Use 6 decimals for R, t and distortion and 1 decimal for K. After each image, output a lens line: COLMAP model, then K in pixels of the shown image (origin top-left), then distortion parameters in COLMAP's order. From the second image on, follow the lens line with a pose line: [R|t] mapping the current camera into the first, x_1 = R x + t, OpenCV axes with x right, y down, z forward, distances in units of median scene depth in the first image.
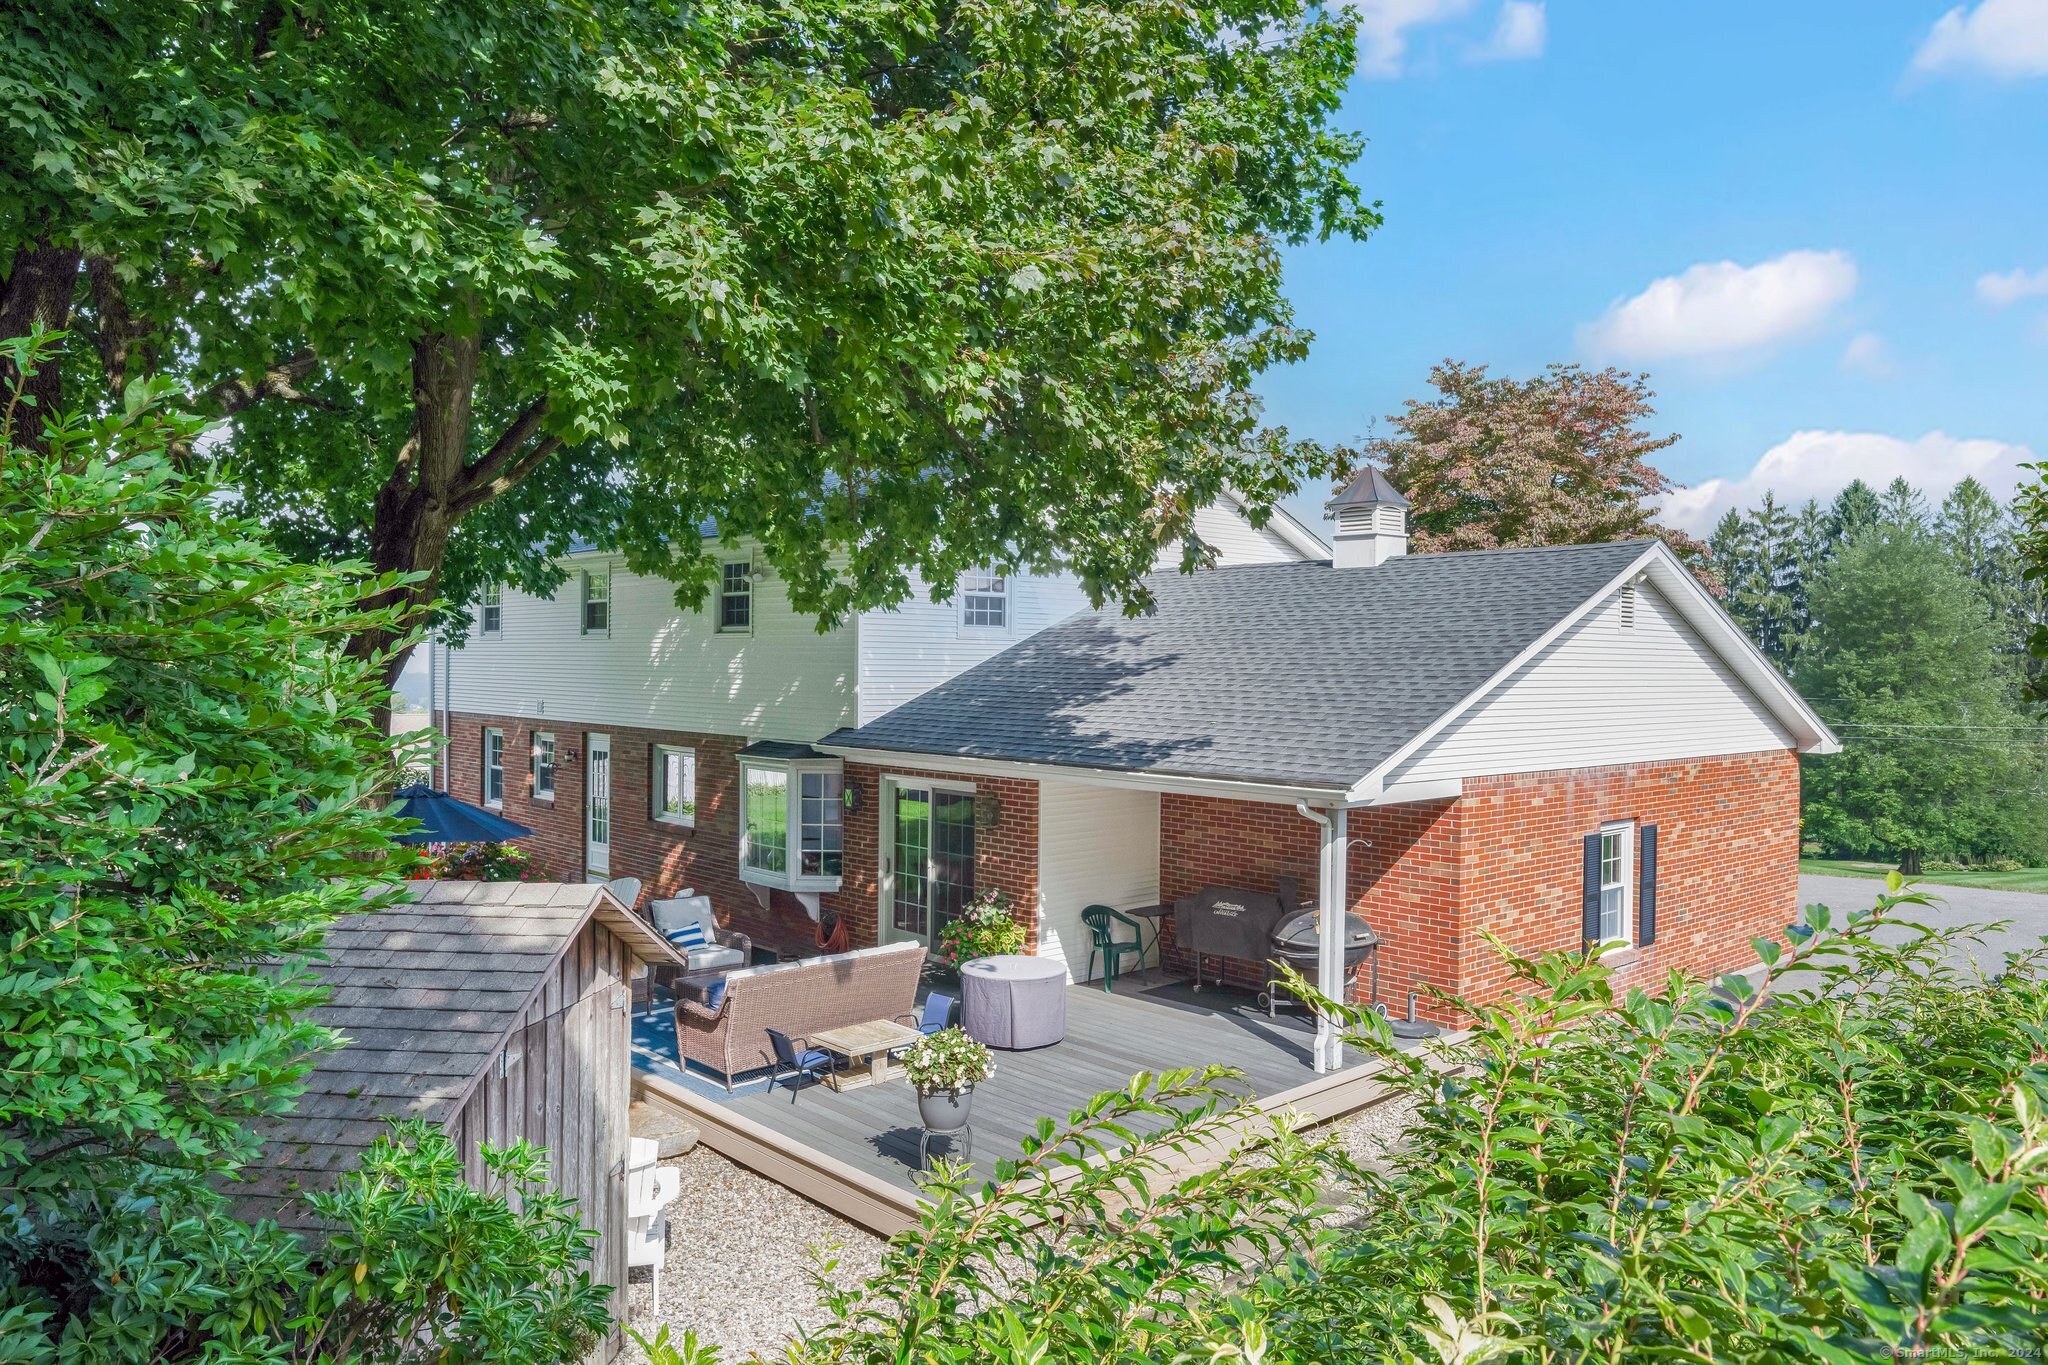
lens RADIAL K [[1379.1, 0, 1024.0], [0, 1379.1, 682.5], [0, 0, 1]] dist [-0.003237, 0.000613]
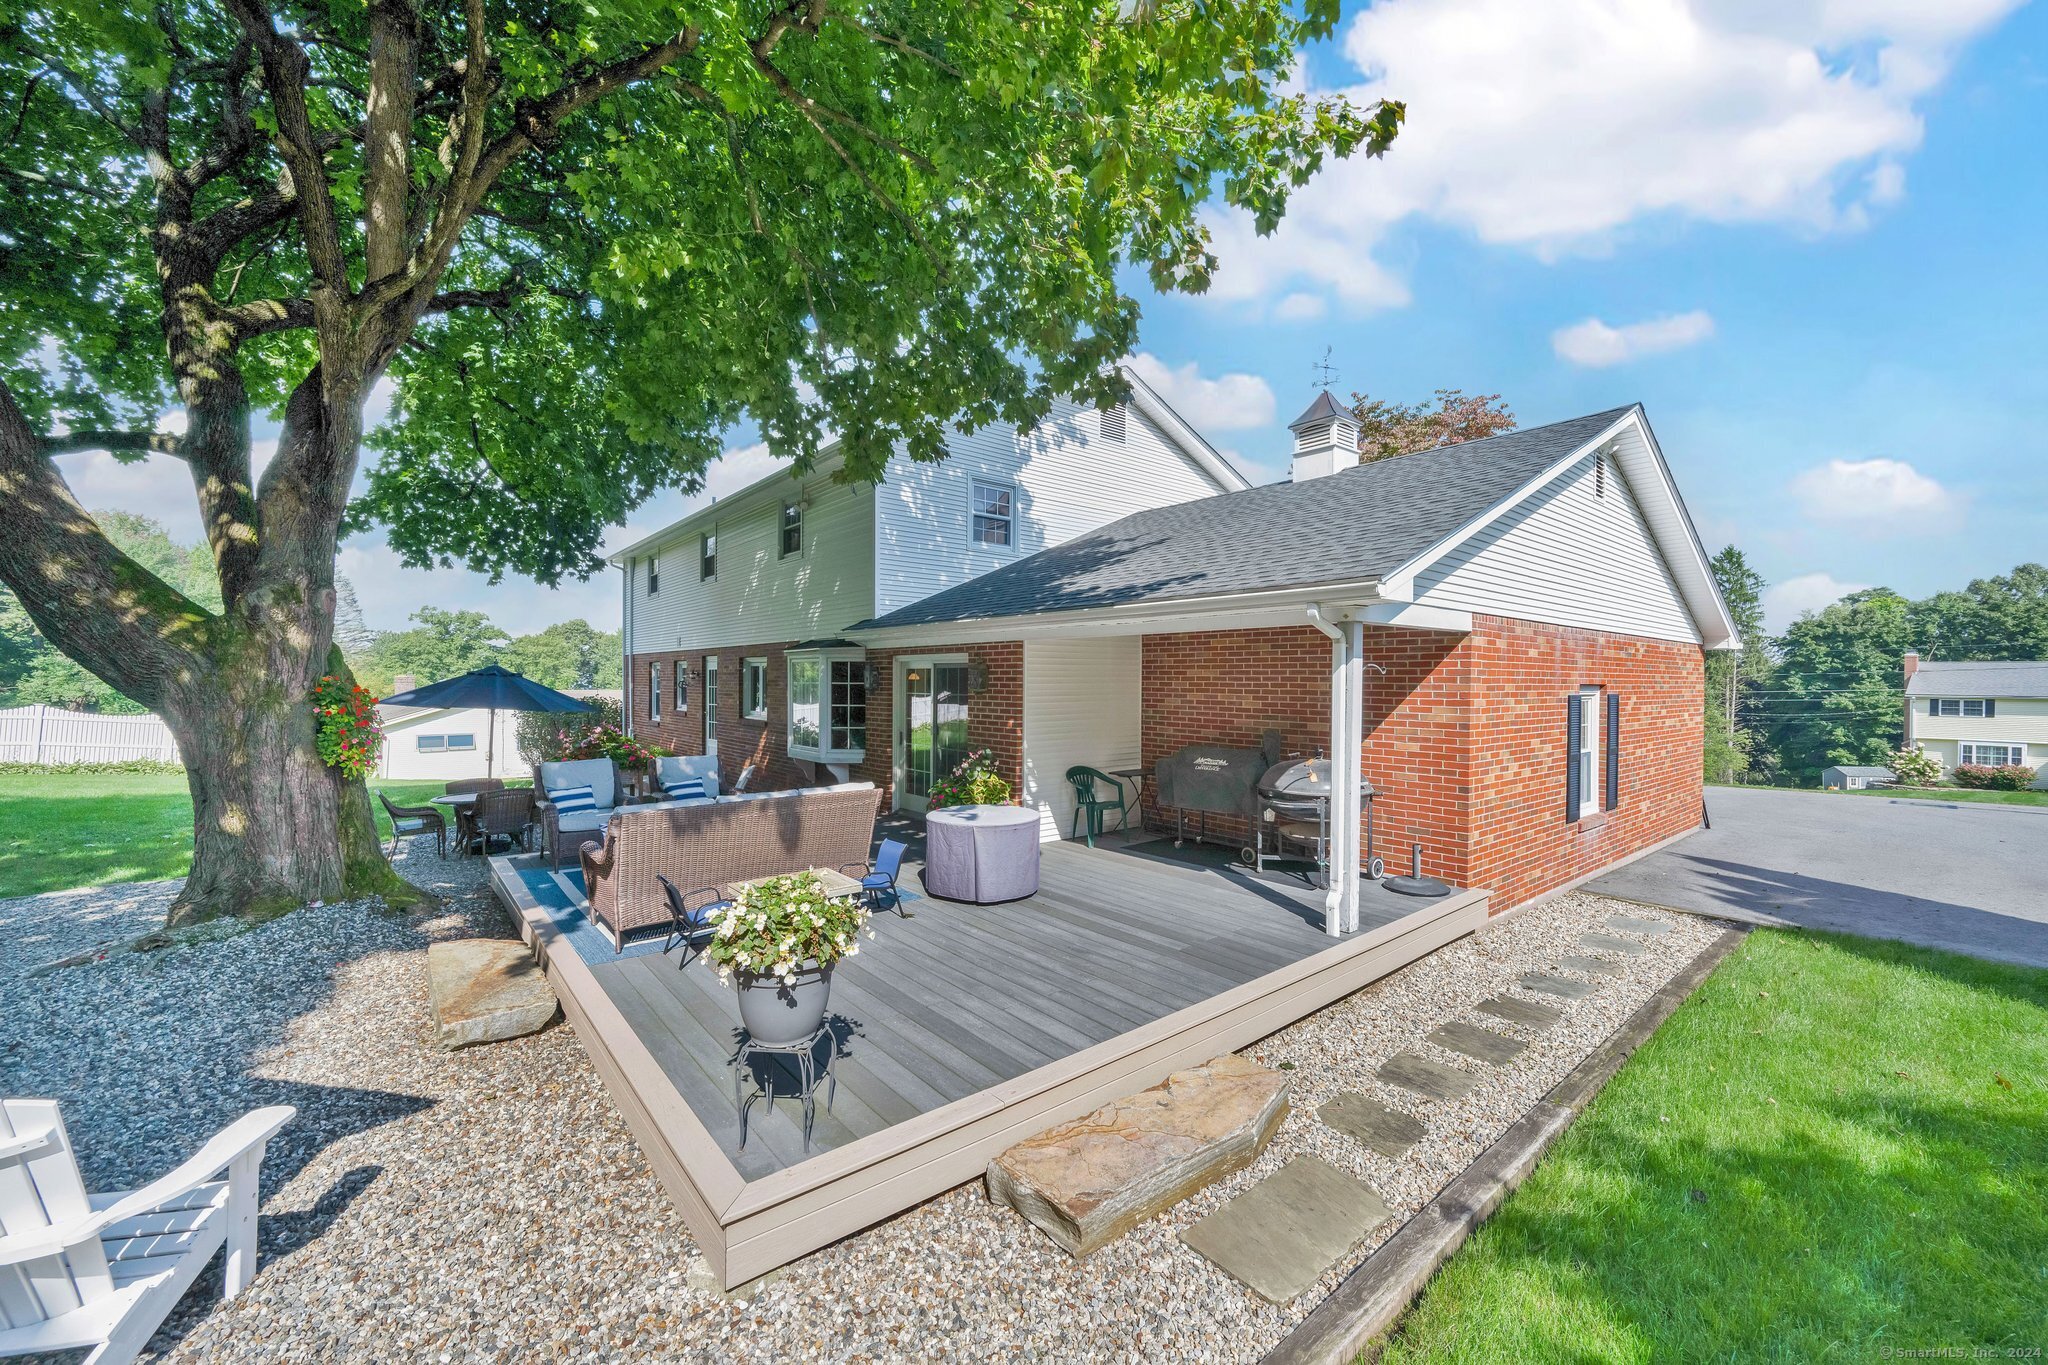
lens RADIAL K [[803.1, 0, 1025.2], [0, 803.1, 678.1], [0, 0, 1]] dist [0.000842, -0.000209]
pose [[0.998987, -0.000700, -0.044993, 0.040172], [0.000300, 0.999960, -0.008895, 0.106380], [0.044997, 0.008873, 0.998948, 0.409621]]
